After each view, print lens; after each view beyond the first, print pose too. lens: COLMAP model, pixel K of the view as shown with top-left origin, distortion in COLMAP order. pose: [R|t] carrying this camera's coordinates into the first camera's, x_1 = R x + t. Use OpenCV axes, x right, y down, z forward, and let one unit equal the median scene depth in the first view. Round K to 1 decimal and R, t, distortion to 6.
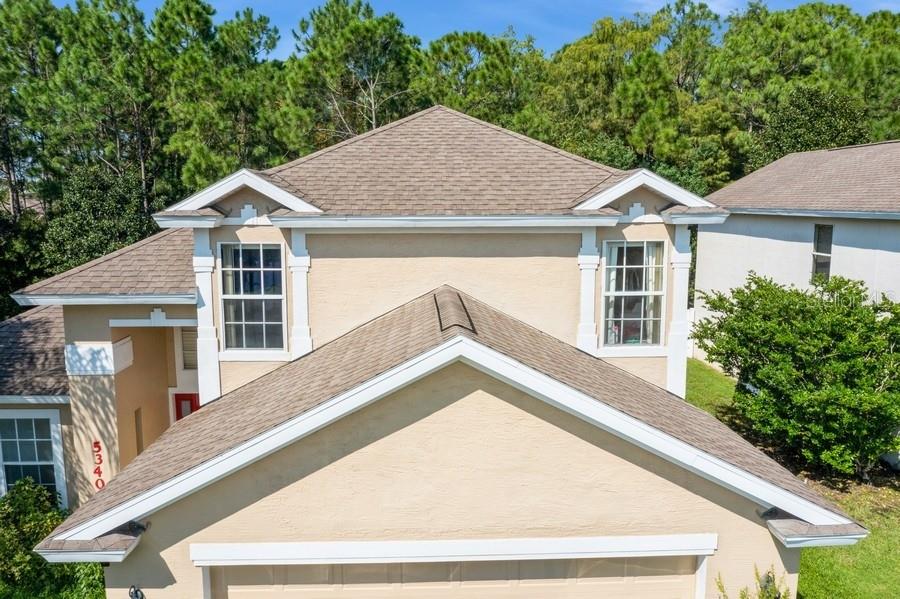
lens RADIAL K [[699.9, 0, 450.0], [0, 699.9, 299.5], [0, 0, 1]] dist [-0.024124, -0.002181]
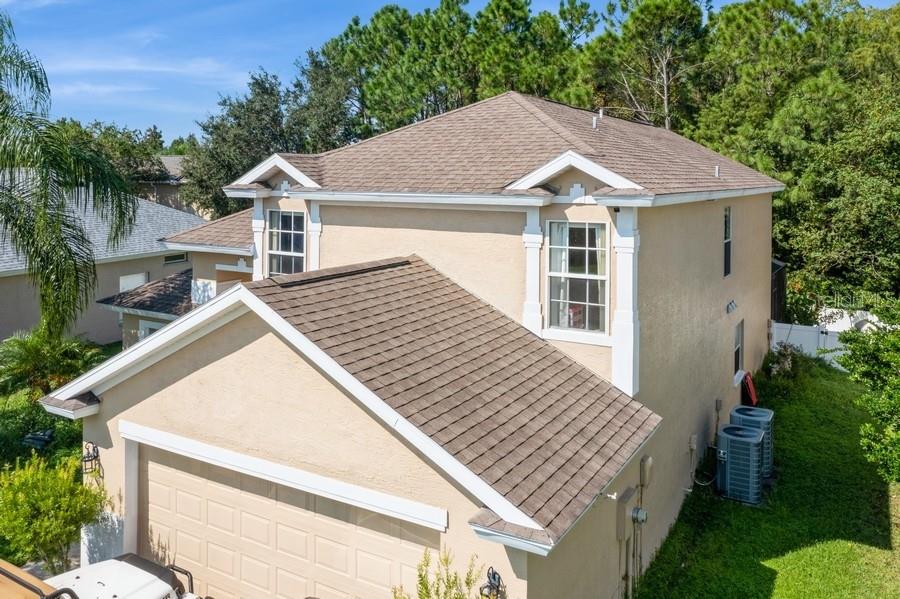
lens RADIAL K [[728.9, 0, 451.5], [0, 728.9, 183.9], [0, 0, 1]] dist [-0.014453, 0.002715]
pose [[0.844301, 0.014215, -0.535681, 0.643462], [-0.083592, 0.990904, -0.105458, -0.013766], [0.529309, 0.133817, 0.837809, 0.041922]]
